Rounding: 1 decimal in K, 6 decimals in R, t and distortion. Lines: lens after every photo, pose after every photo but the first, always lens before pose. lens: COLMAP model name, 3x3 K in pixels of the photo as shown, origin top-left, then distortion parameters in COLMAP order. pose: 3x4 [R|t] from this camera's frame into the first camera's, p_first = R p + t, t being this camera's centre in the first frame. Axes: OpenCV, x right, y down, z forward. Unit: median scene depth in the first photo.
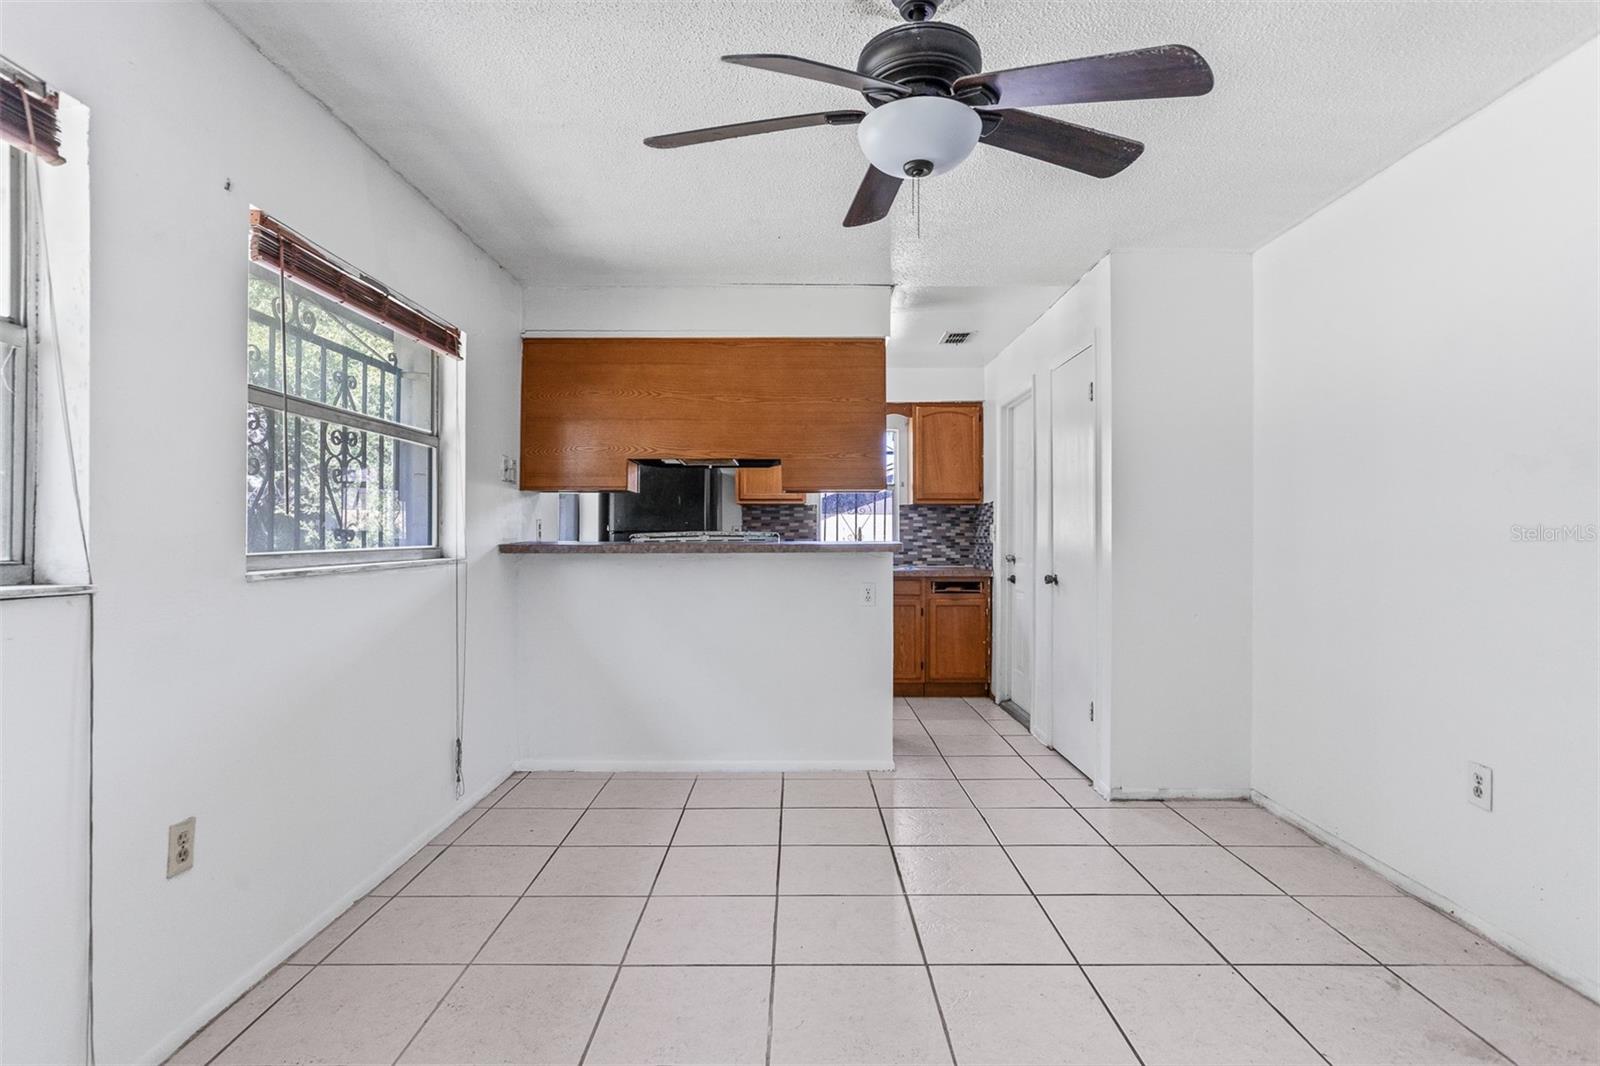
lens RADIAL K [[805.3, 0, 804.2], [0, 805.3, 539.4], [0, 0, 1]] dist [-0.058162, 0.035792]
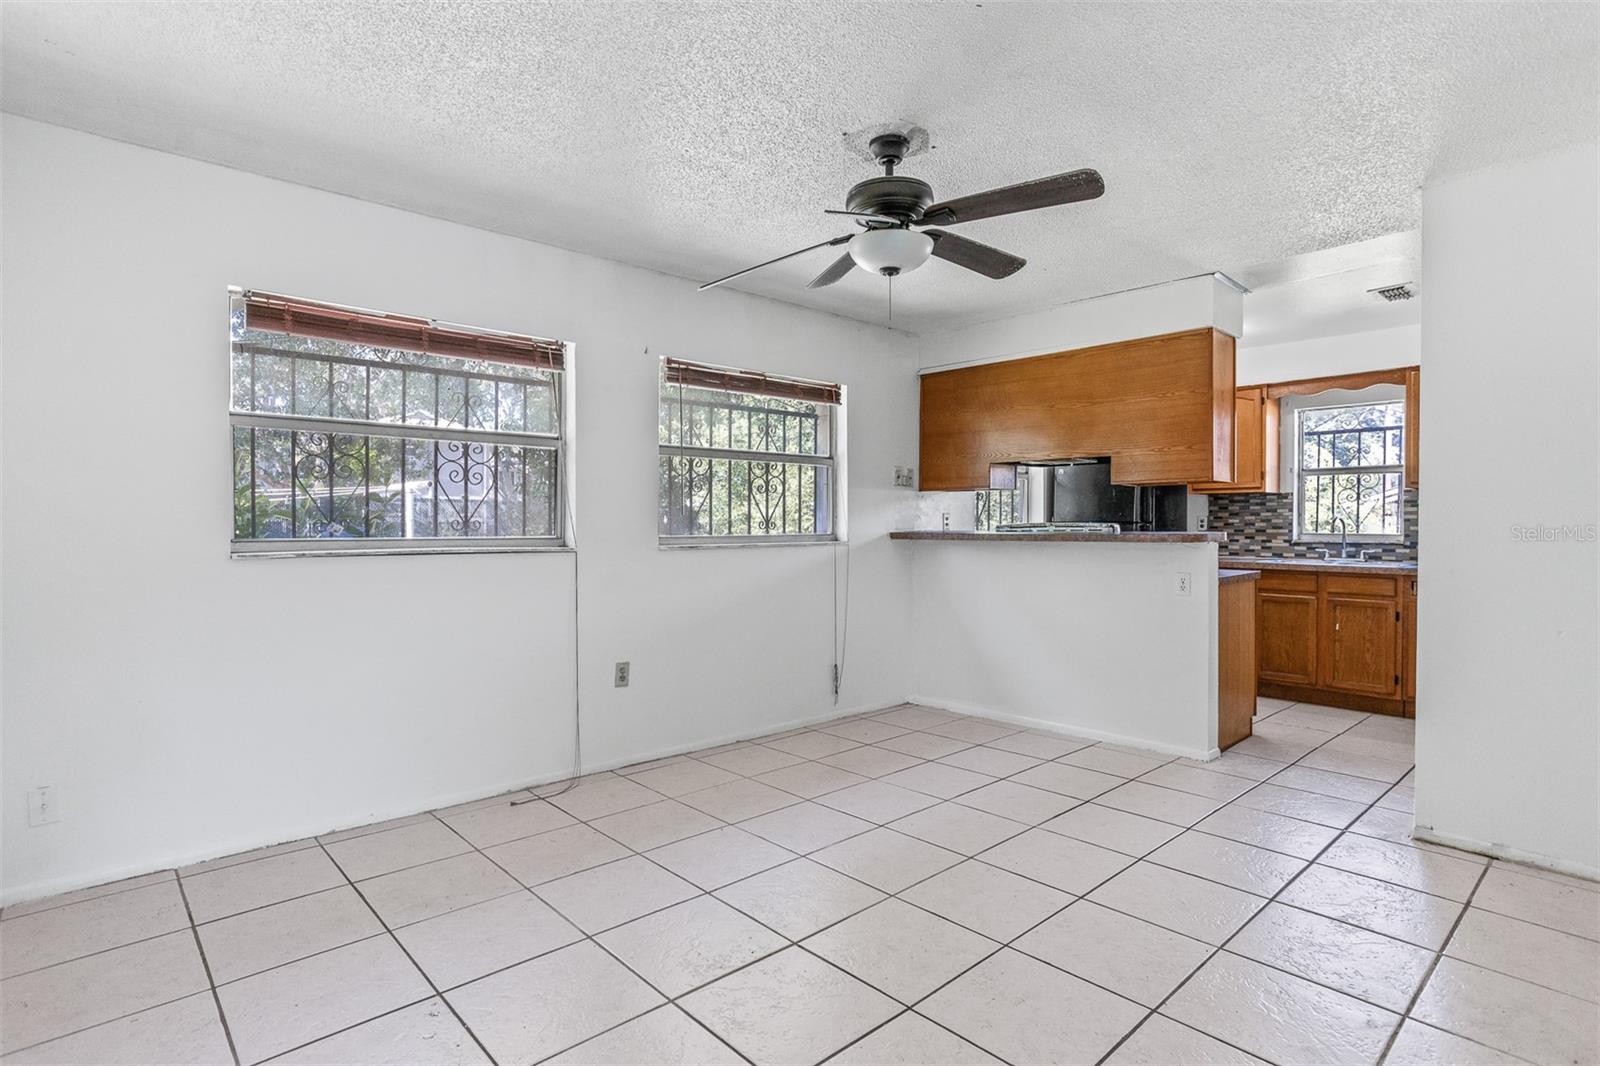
lens RADIAL K [[818.3, 0, 801.8], [0, 818.3, 536.2], [0, 0, 1]] dist [-0.013001, 0.001222]
pose [[0.679018, 0.010290, -0.734049, 0.500416], [-0.003916, 0.999938, 0.010394, -0.000970], [0.734111, -0.004183, 0.679017, -0.057121]]
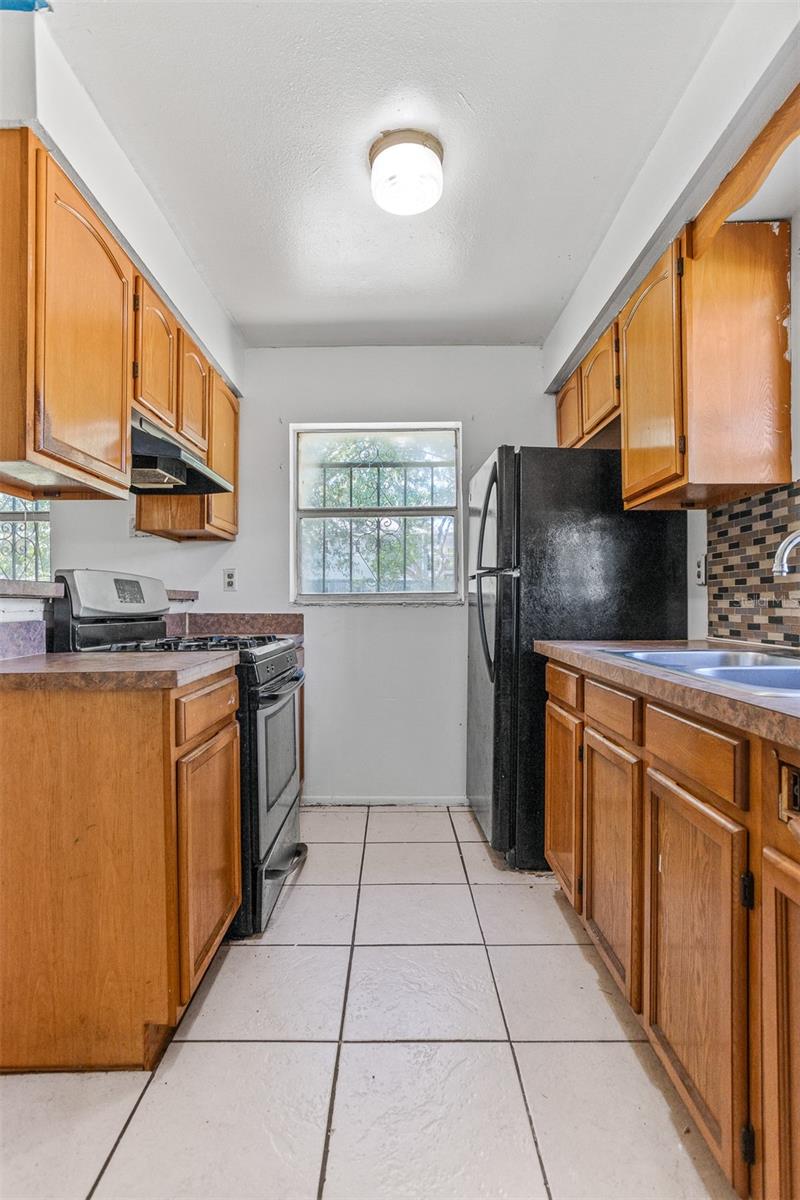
lens RADIAL K [[613.8, 0, 384.6], [0, 613.8, 606.9], [0, 0, 1]] dist [-0.013001, 0.001222]
pose [[-0.021542, 0.008925, -0.999728, 0.448263], [0.000799, 0.999960, 0.008910, 0.017762], [0.999768, -0.000607, -0.021548, 1.302533]]
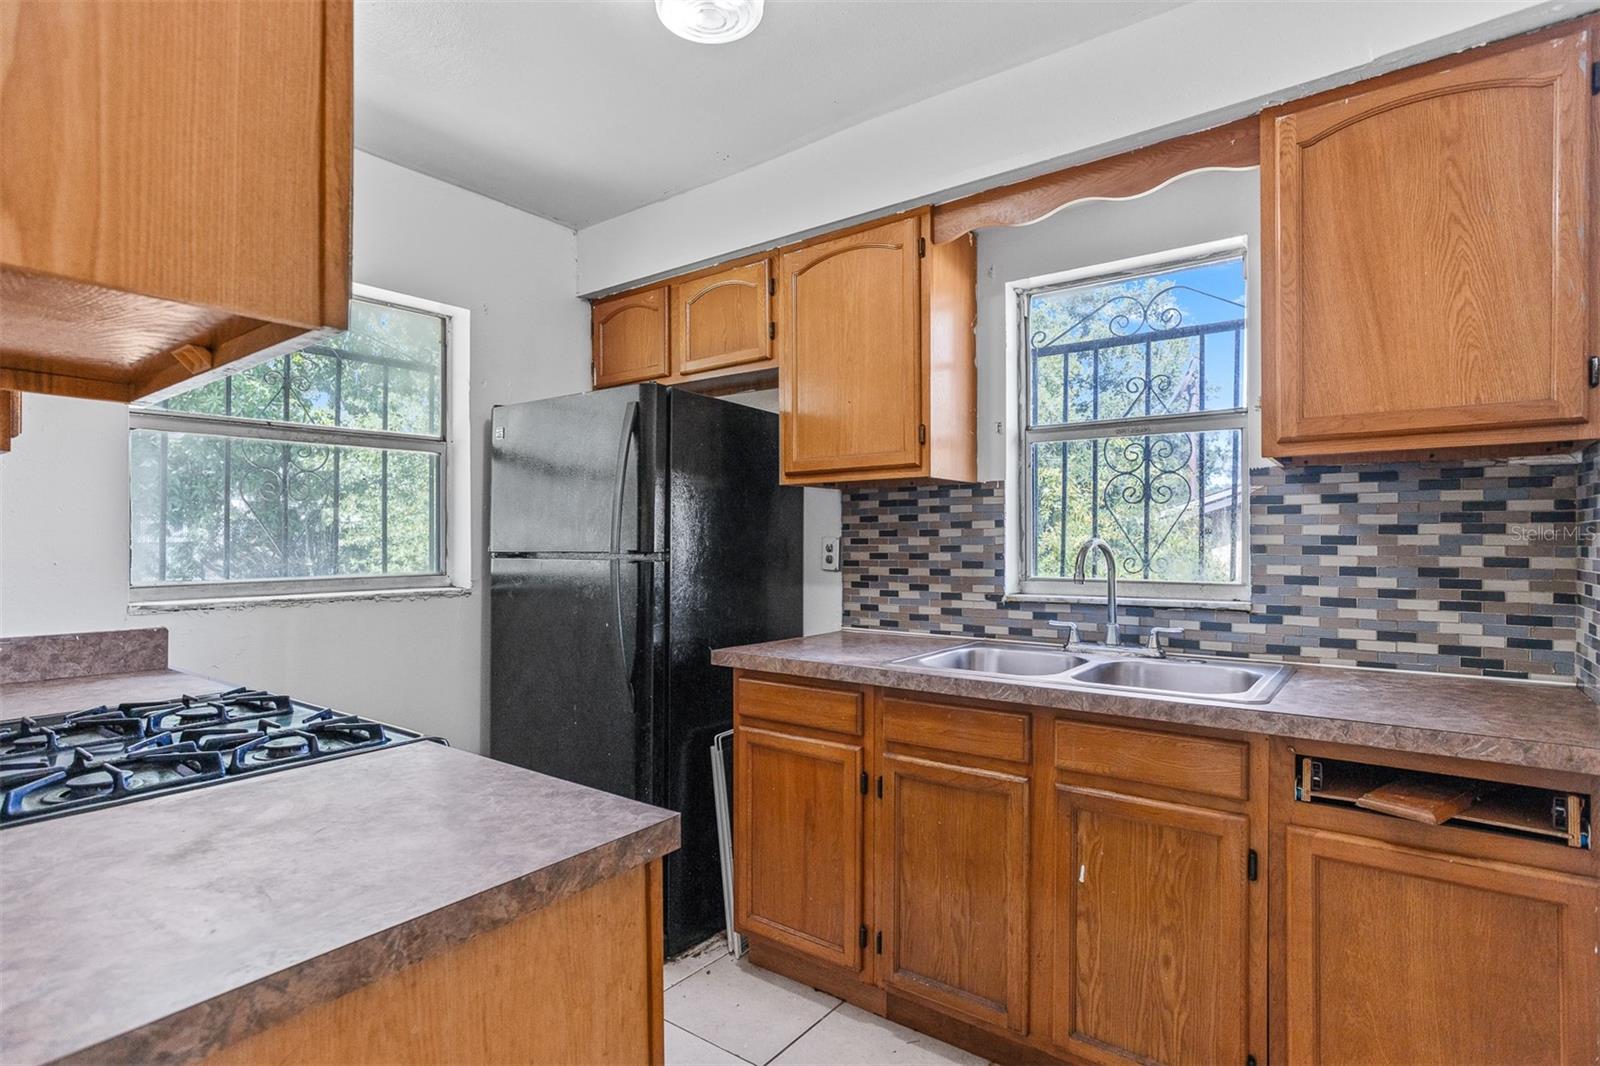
lens RADIAL K [[807.7, 0, 794.4], [0, 807.7, 546.2], [0, 0, 1]] dist [-0.045811, 0.033889]
pose [[0.790147, 0.000636, -0.612917, 0.269393], [0.000527, 0.999998, 0.001716, -0.020053], [0.612917, -0.001679, 0.790145, 1.015968]]
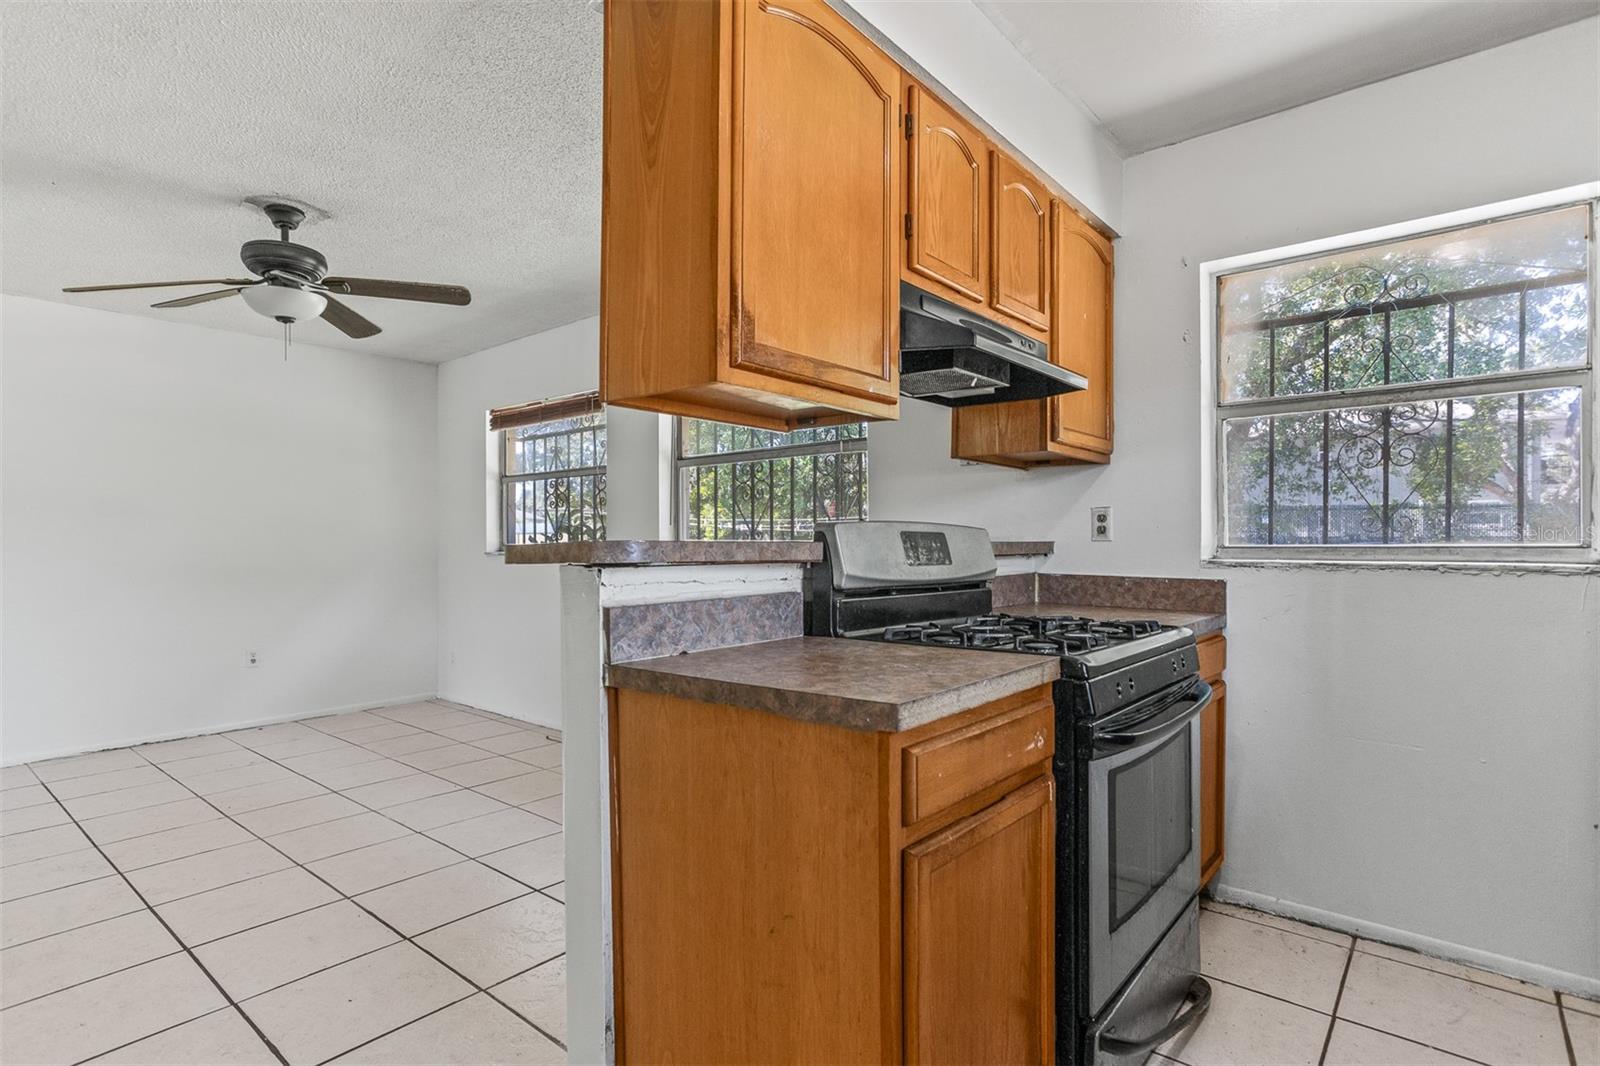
lens RADIAL K [[807.7, 0, 794.4], [0, 807.7, 546.2], [0, 0, 1]] dist [-0.045811, 0.033889]
pose [[-0.649259, 0.007964, -0.760526, 0.332866], [-0.001420, 0.999931, 0.011683, 0.000061], [0.760566, 0.008665, -0.649202, 1.327460]]
